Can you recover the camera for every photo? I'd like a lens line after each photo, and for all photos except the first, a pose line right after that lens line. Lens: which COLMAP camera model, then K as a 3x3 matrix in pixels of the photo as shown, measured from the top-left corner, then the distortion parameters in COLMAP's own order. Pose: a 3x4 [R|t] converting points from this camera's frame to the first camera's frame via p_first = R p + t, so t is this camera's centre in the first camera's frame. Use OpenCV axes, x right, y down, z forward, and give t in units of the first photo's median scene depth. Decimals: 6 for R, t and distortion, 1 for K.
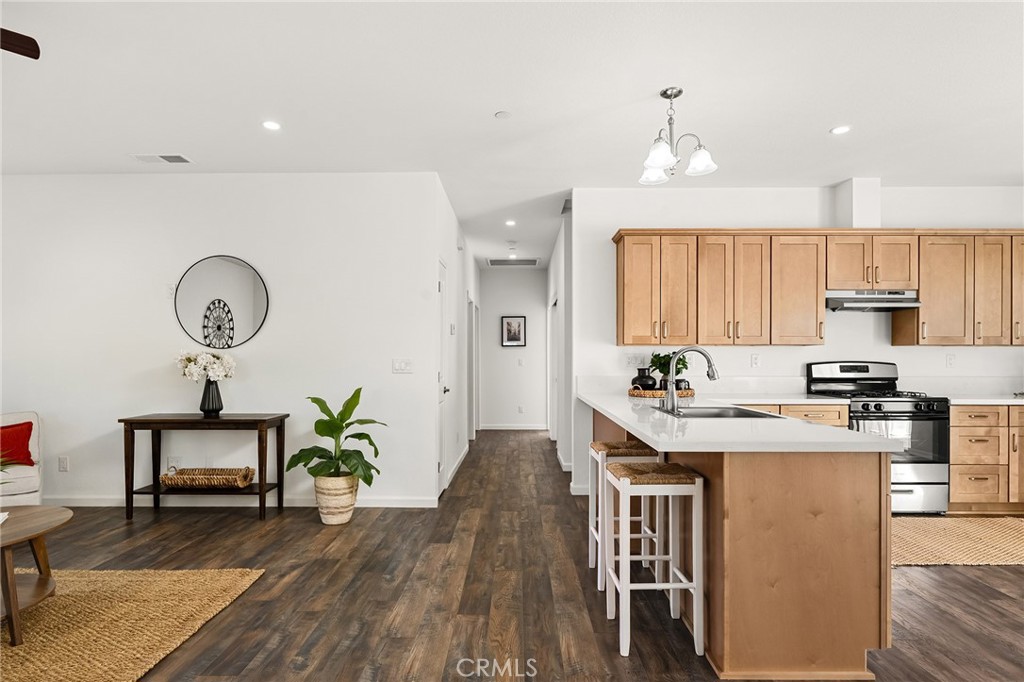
lens RADIAL K [[535.4, 0, 521.0], [0, 535.4, 356.3], [0, 0, 1]] dist [-0.003176, 0.000606]
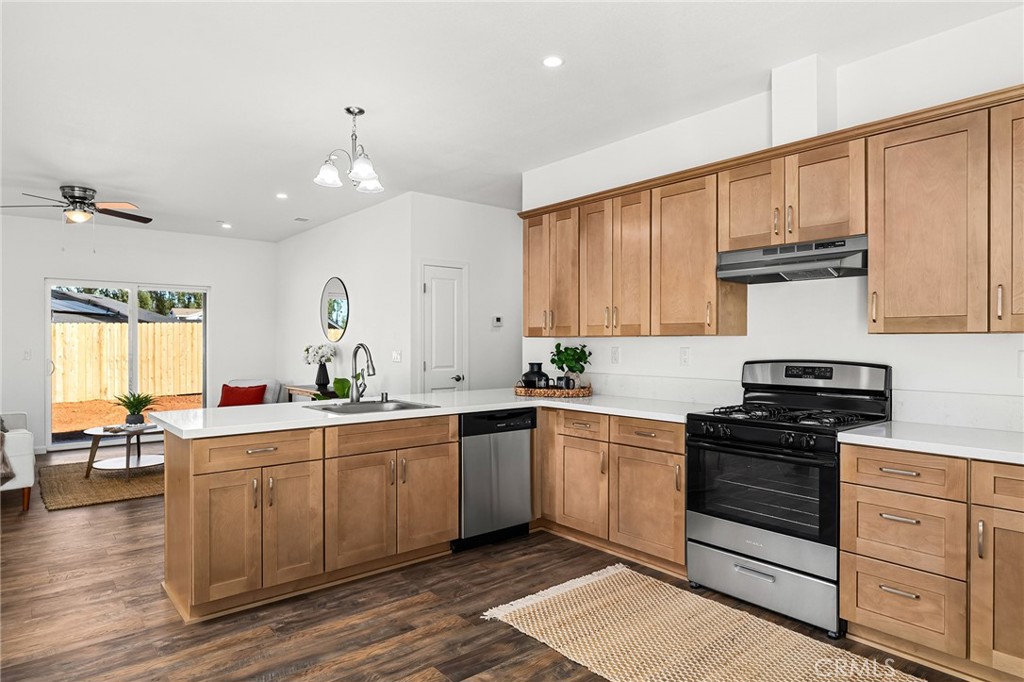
lens RADIAL K [[612.3, 0, 522.5], [0, 612.3, 340.0], [0, 0, 1]] dist [-0.005666, 0.003622]
pose [[0.642862, -0.003480, -0.765974, 1.076747], [0.006606, 0.999978, 0.001000, -0.018588], [0.765953, -0.005703, 0.642871, 0.339222]]
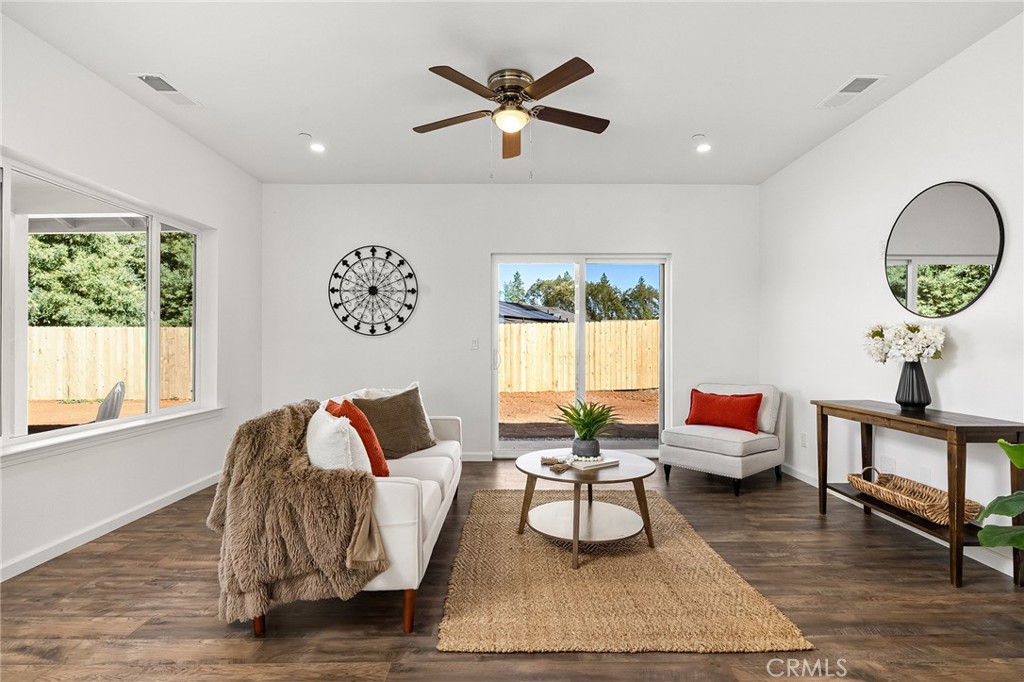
lens RADIAL K [[500.1, 0, 514.9], [0, 500.1, 342.5], [0, 0, 1]] dist [0.009634, -0.001346]
pose [[0.009288, -0.008121, -0.999924, 0.099798], [0.005009, 0.999955, -0.008074, 0.021686], [0.999944, -0.004934, 0.009328, 0.457778]]
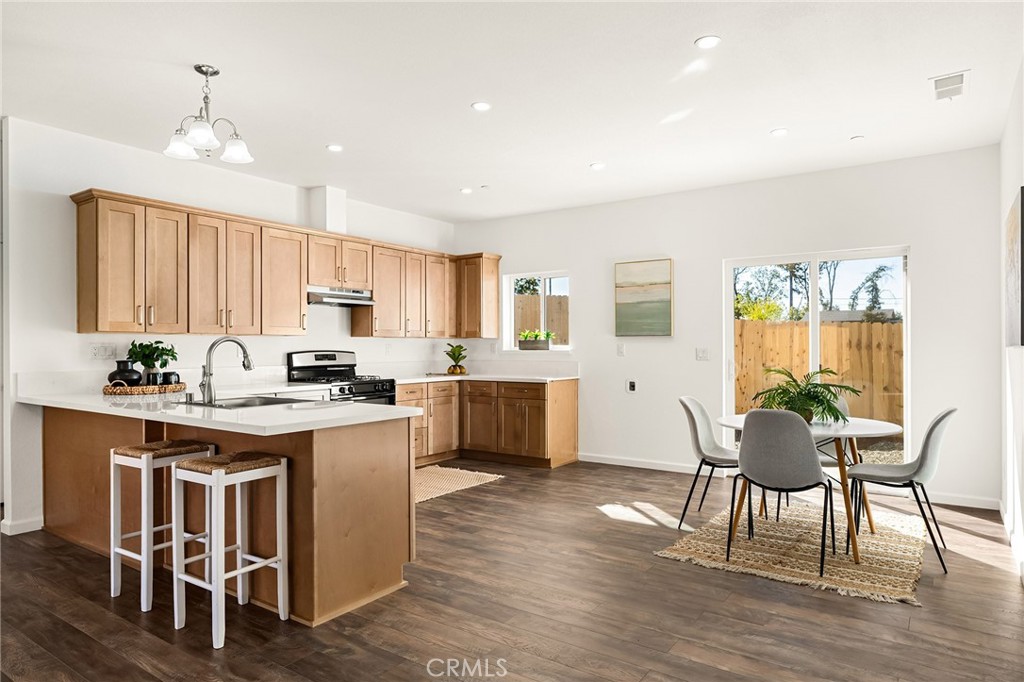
lens RADIAL K [[612.3, 0, 512.1], [0, 612.3, 345.9], [0, 0, 1]] dist [-0.005666, 0.003622]
pose [[0.572823, -0.001374, 0.819678, -0.221820], [0.000541, 0.999999, 0.001299, -0.001598], [-0.819679, -0.000301, 0.572824, -0.050926]]
